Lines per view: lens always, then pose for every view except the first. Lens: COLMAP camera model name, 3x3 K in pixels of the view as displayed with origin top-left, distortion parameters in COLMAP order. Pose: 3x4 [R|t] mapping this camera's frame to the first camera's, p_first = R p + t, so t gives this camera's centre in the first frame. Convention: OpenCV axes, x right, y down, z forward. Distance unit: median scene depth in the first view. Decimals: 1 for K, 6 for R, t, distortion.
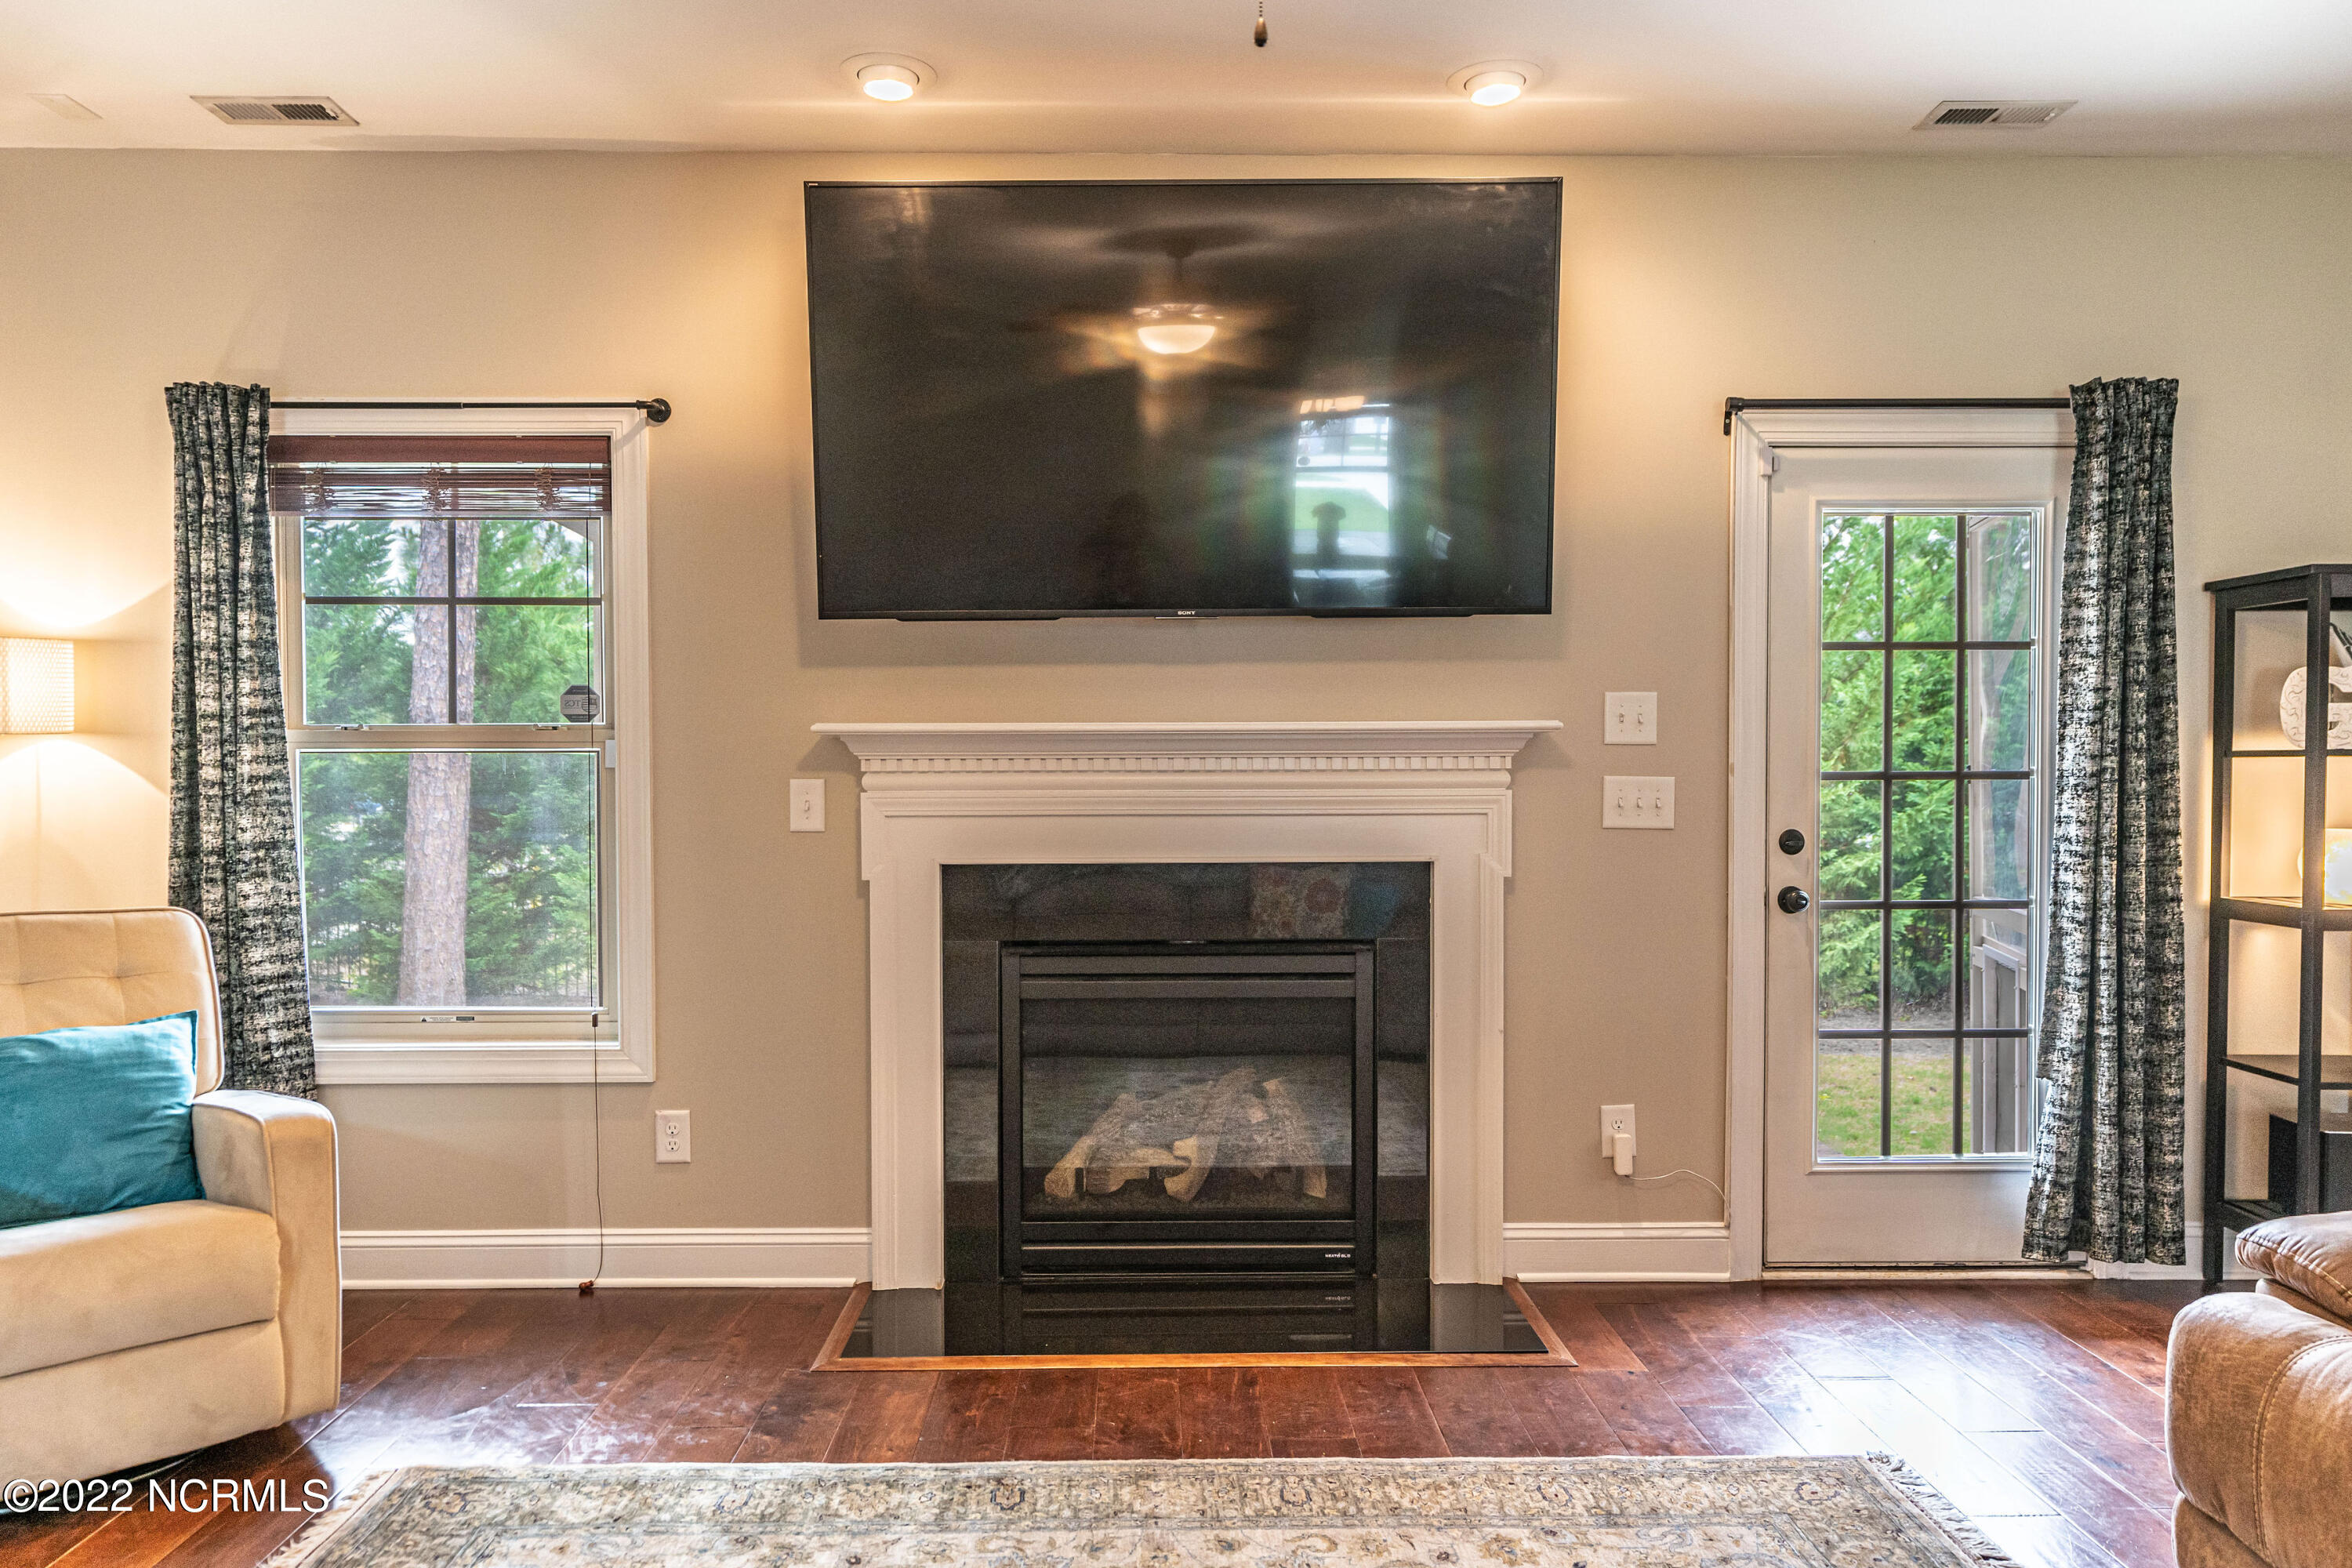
lens RADIAL K [[1602.8, 0, 1176.0], [0, 1602.8, 784.0], [0, 0, 1]] dist [-0.001614, 0.001144]
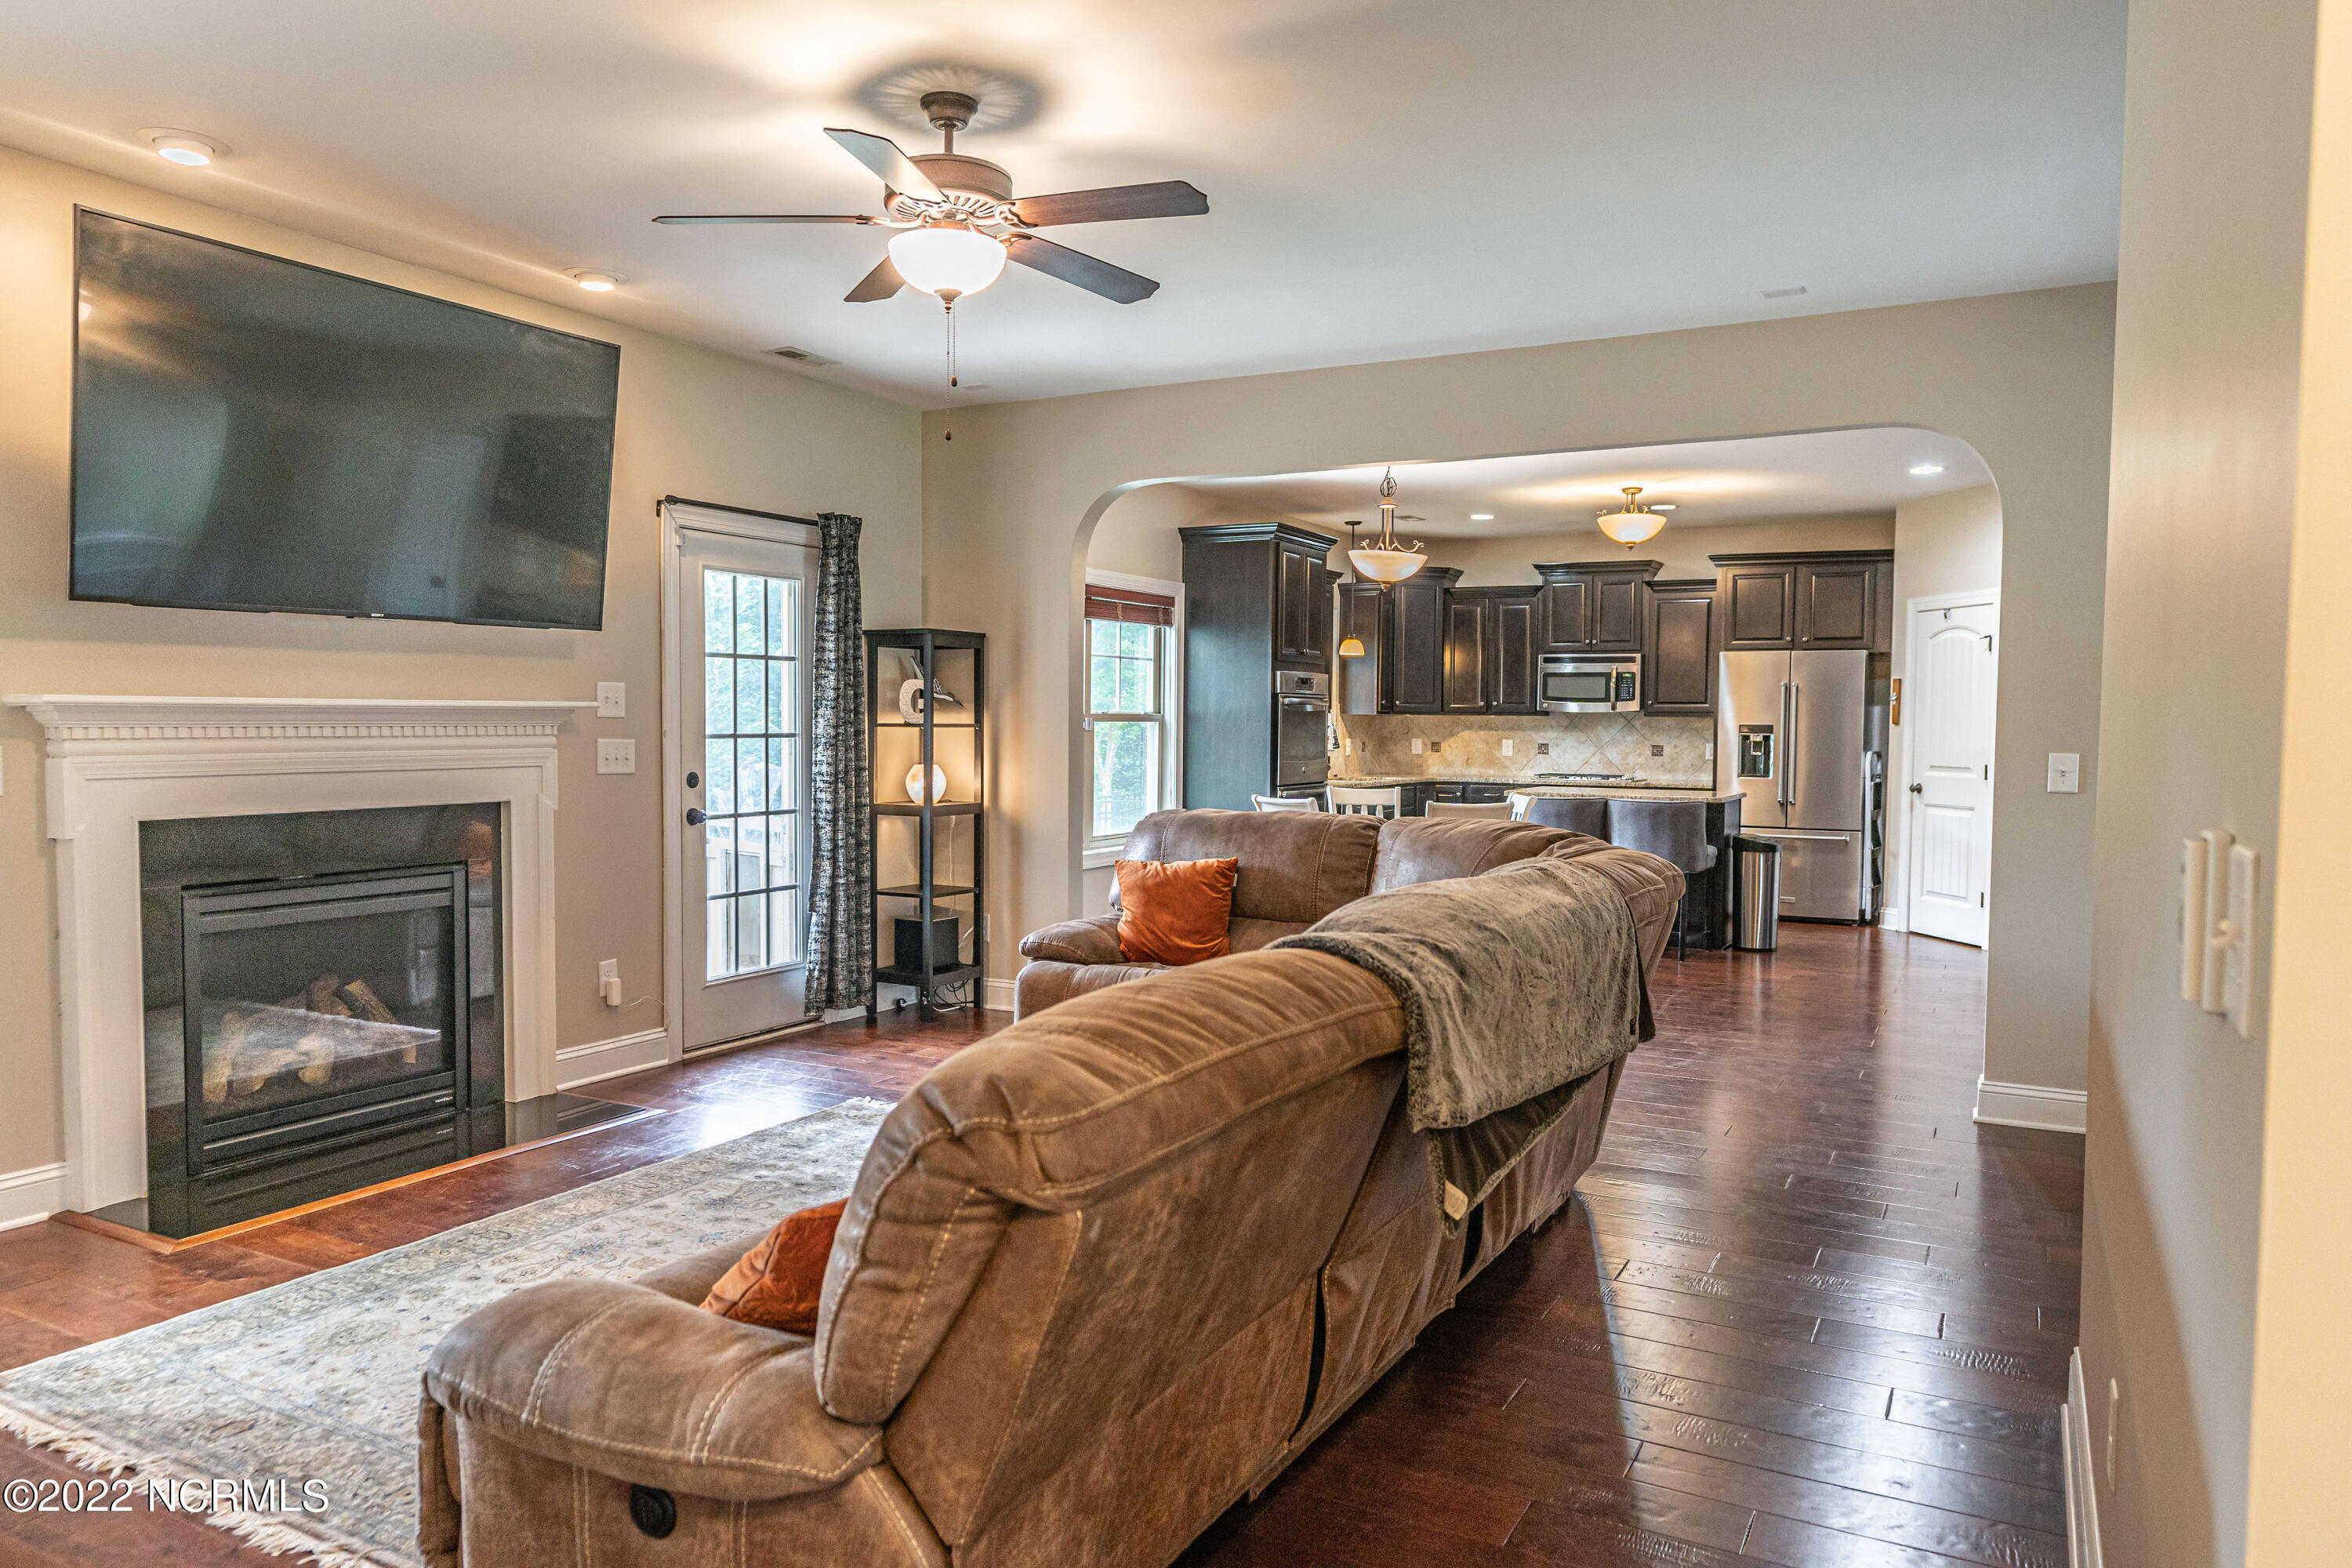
lens RADIAL K [[1541.4, 0, 1176.0], [0, 1541.4, 784.0], [0, 0, 1]] dist [-0.006893, -0.000967]
pose [[0.484648, -0.030553, 0.874176, -0.730483], [0.009070, 0.999512, 0.029905, -0.001172], [-0.874662, -0.006564, 0.484688, -0.155943]]
